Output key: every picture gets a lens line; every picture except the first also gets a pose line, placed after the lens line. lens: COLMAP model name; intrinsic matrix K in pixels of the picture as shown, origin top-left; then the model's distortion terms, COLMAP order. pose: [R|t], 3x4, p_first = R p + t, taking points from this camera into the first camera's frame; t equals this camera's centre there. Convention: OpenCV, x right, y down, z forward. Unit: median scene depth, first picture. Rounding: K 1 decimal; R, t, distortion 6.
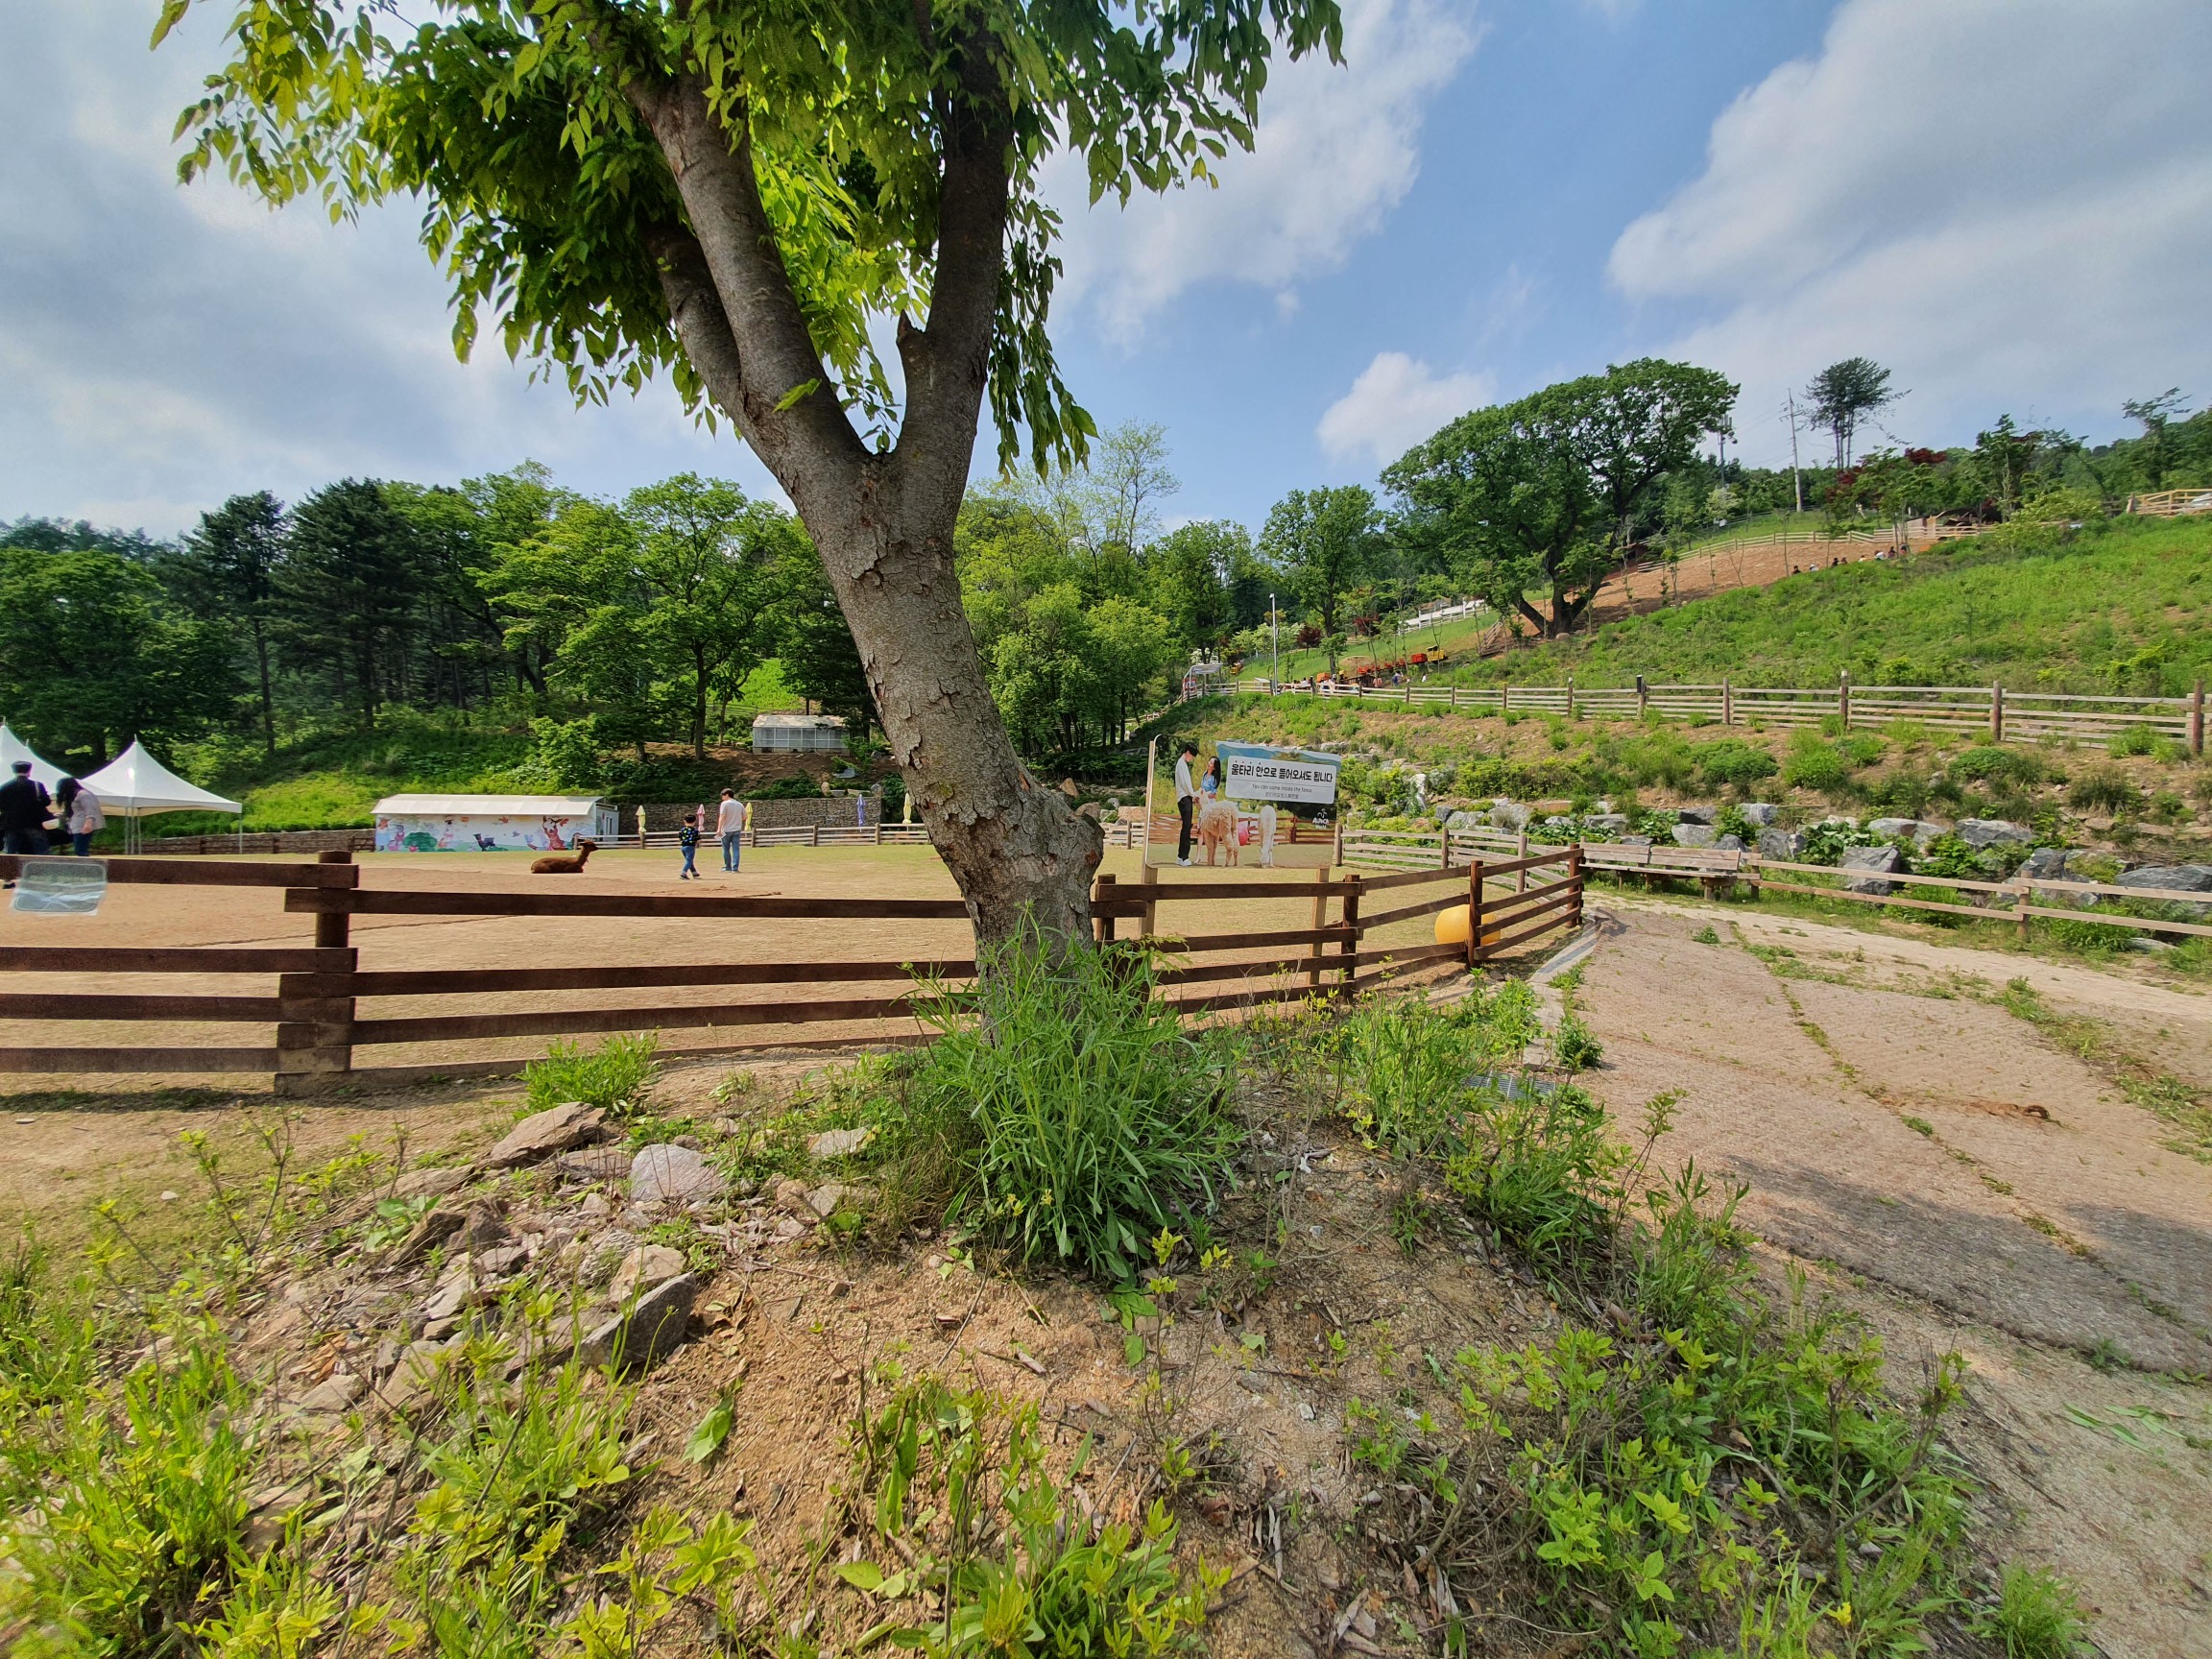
lens RADIAL K [[864.5, 0, 1123.3], [0, 864.5, 831.0], [0, 0, 1]] dist [0.001552, -0.011465]
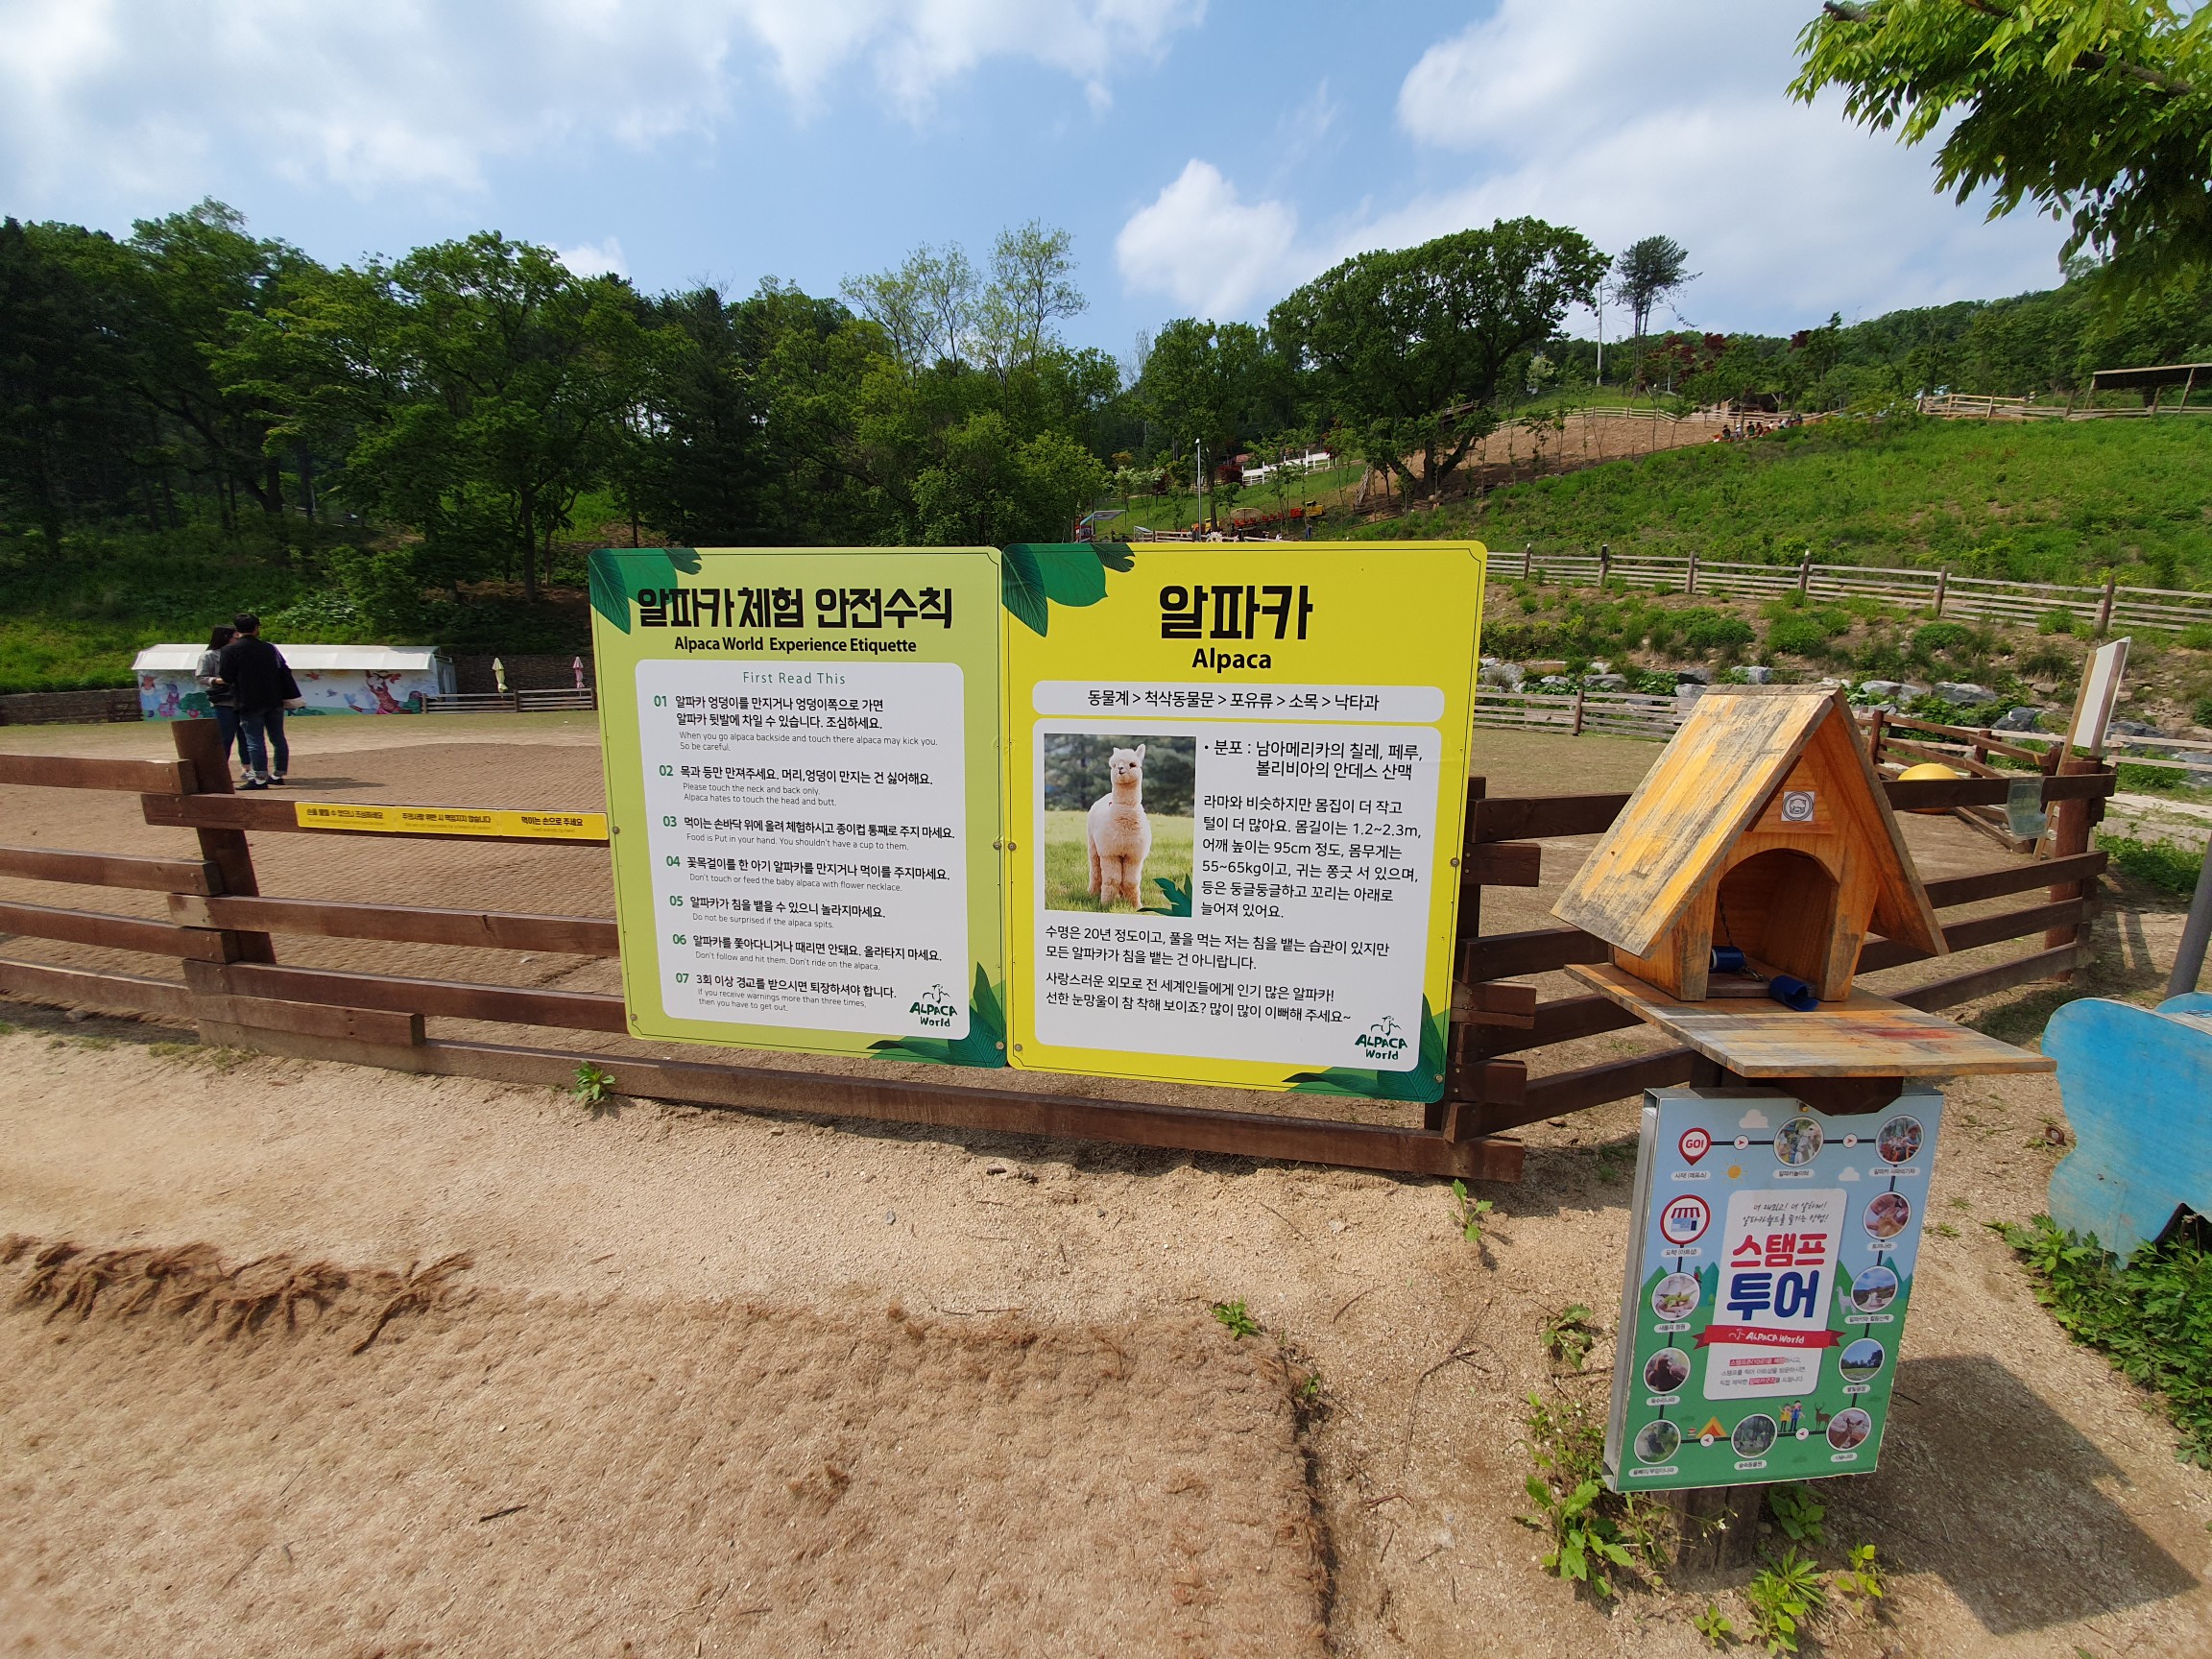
lens RADIAL K [[864.5, 0, 1122.8], [0, 864.5, 828.2], [0, 0, 1]] dist [0.001552, -0.011465]
pose [[0.971806, -0.040570, 0.232265, -0.257753], [0.001236, 0.985949, 0.167045, -0.008129], [-0.235778, -0.162048, 0.958201, 0.031504]]
